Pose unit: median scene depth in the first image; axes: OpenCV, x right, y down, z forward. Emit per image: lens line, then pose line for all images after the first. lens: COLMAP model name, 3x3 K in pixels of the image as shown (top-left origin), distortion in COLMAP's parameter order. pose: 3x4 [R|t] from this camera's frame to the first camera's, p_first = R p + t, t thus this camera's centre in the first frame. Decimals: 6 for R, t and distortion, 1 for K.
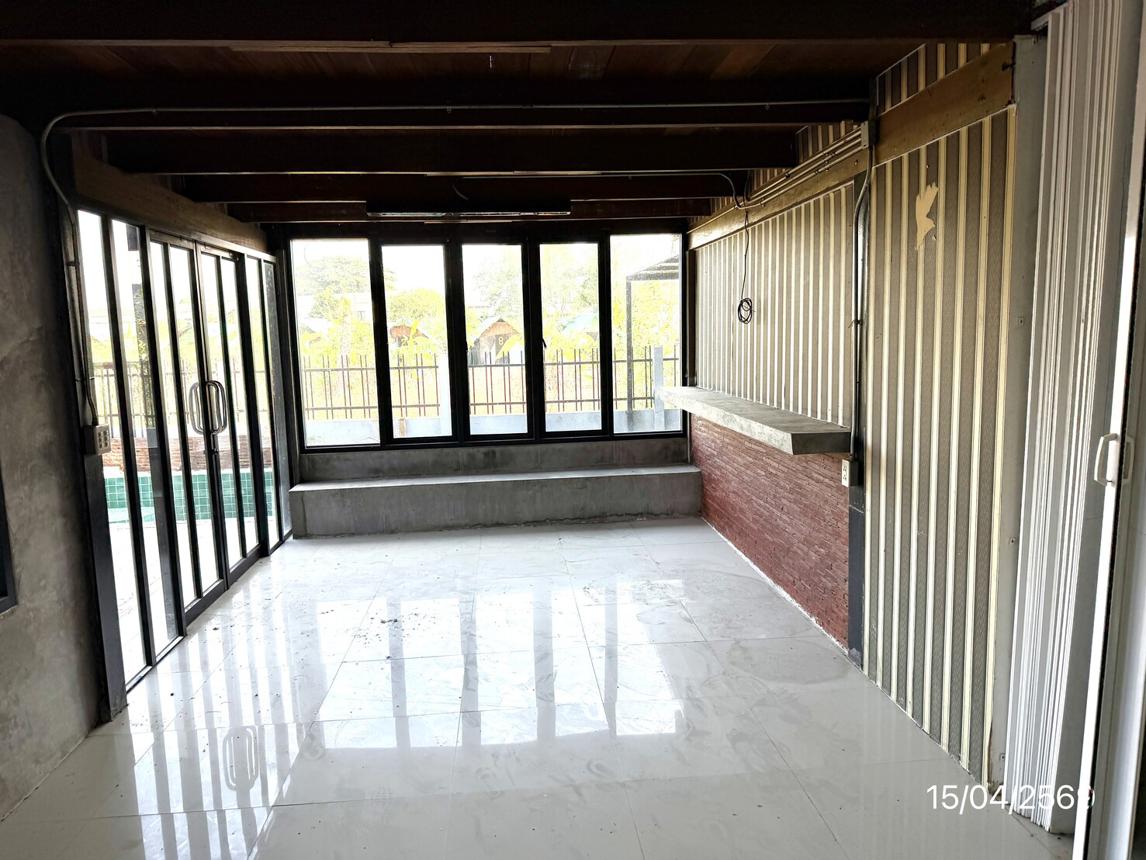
lens RADIAL K [[795.3, 0, 572.2], [0, 795.3, 433.9], [0, 0, 1]] dist [-0.000347, -0.000163]
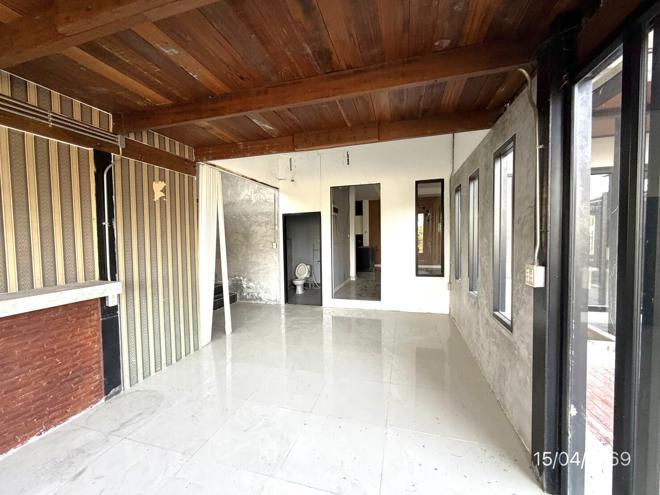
lens RADIAL K [[264.0, 0, 330.0], [0, 264.0, 246.2], [0, 0, 1]] dist [0.000297, -0.000024]
pose [[-0.933484, 0.024751, 0.357765, -0.487632], [0.085531, 0.984193, 0.155079, -0.168499], [-0.348271, 0.175364, -0.920845, 1.708774]]
